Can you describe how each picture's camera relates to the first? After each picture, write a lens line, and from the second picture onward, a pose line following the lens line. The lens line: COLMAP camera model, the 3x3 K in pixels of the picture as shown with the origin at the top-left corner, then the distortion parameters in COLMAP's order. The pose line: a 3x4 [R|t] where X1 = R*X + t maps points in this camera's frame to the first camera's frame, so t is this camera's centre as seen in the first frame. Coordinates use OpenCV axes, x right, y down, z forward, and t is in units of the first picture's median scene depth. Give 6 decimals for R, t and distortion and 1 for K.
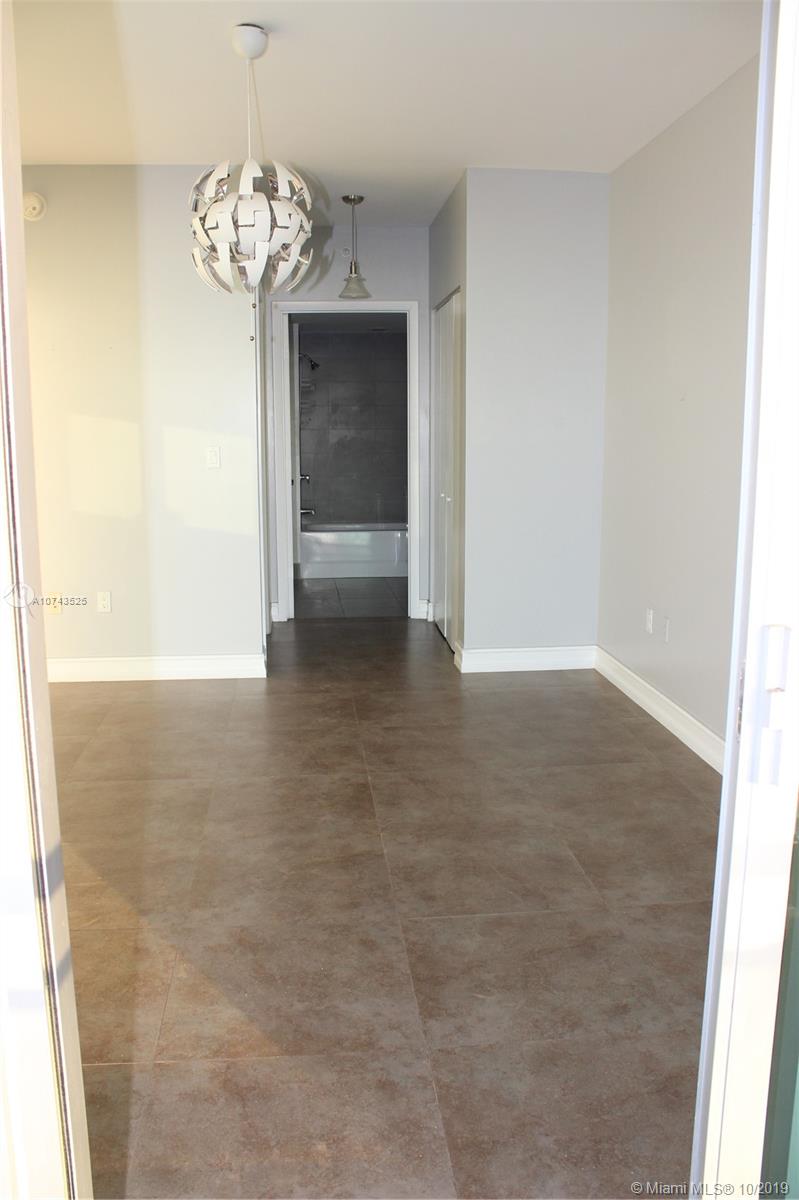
lens RADIAL K [[990.6, 0, 395.8], [0, 990.6, 609.7], [0, 0, 1]] dist [-0.170297, 0.150281]
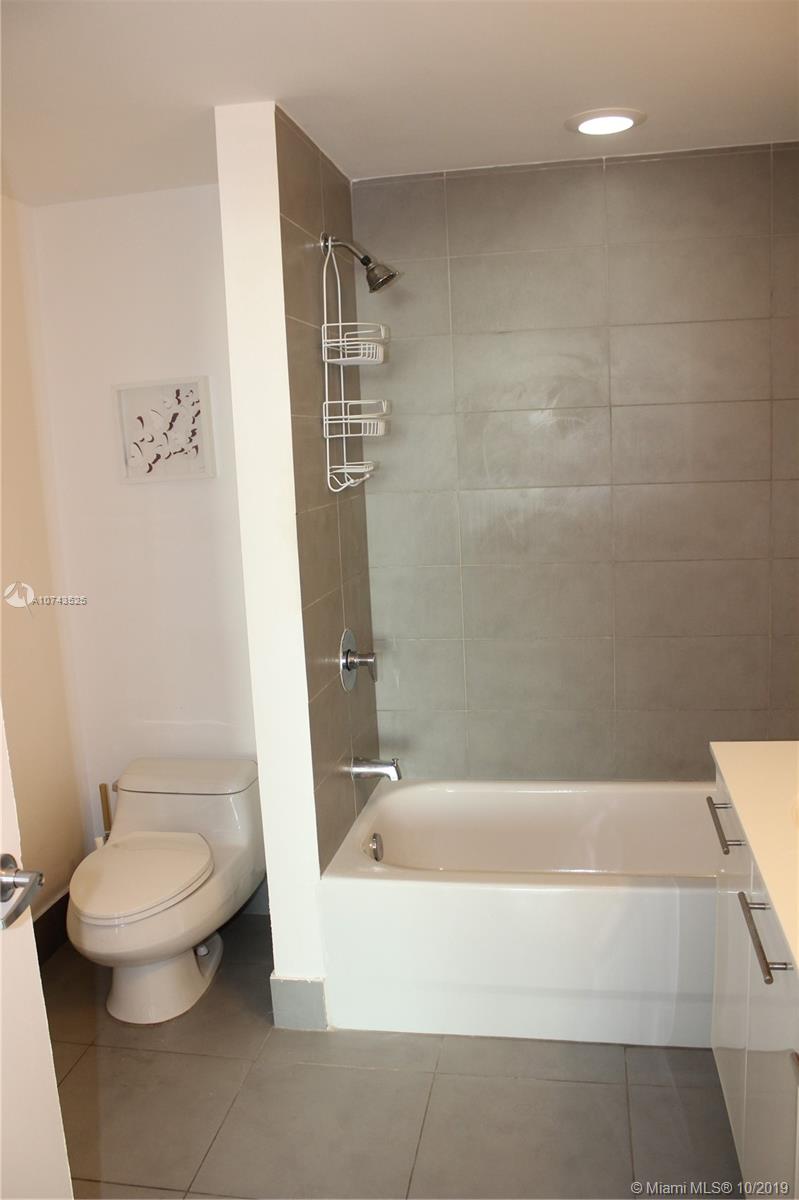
lens RADIAL K [[992.3, 0, 395.4], [0, 992.3, 612.9], [0, 0, 1]] dist [-0.162654, 0.127858]
pose [[0.959524, 0.006865, -0.281542, 0.001695], [-0.005680, 0.999971, 0.005022, -0.219836], [0.281568, -0.003220, 0.959536, 1.049108]]
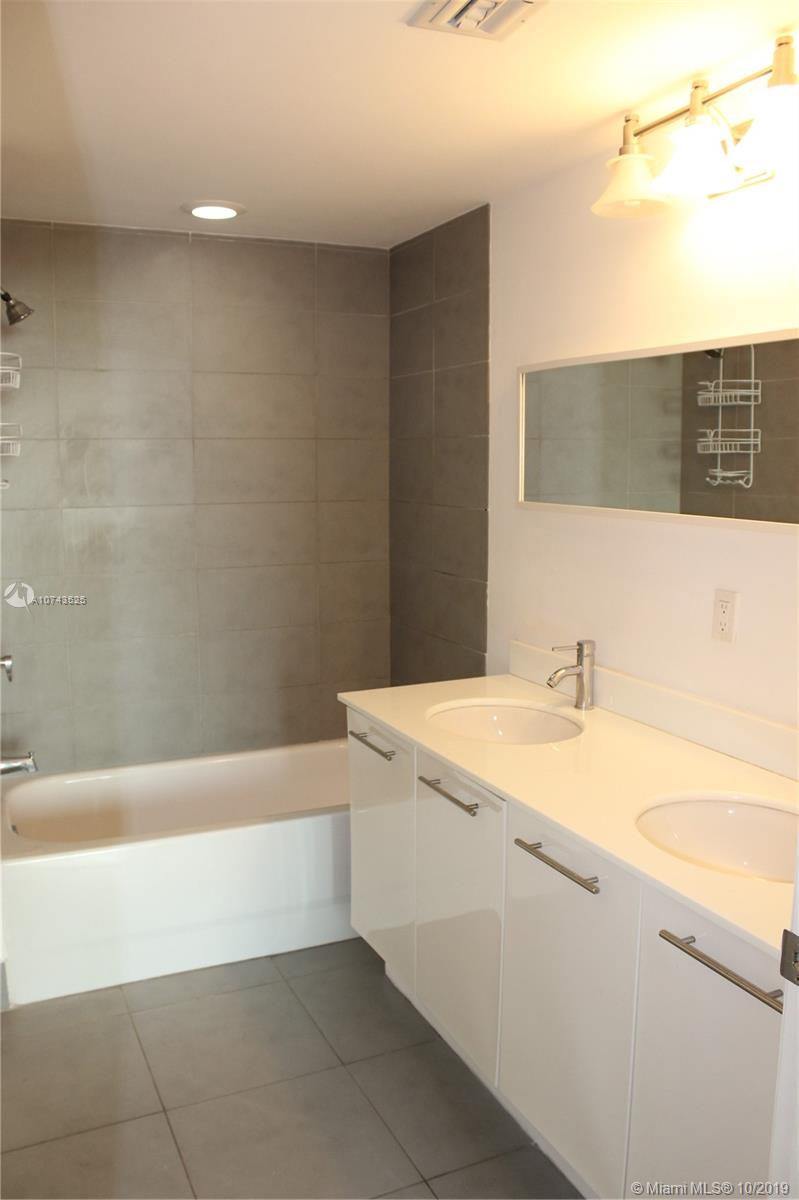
lens RADIAL K [[990.6, 0, 395.8], [0, 990.6, 609.7], [0, 0, 1]] dist [-0.170297, 0.150281]
pose [[0.944410, -0.044796, 0.325704, -0.104804], [0.053764, 0.998381, -0.018583, -0.203362], [-0.324344, 0.035061, 0.945289, 0.967621]]
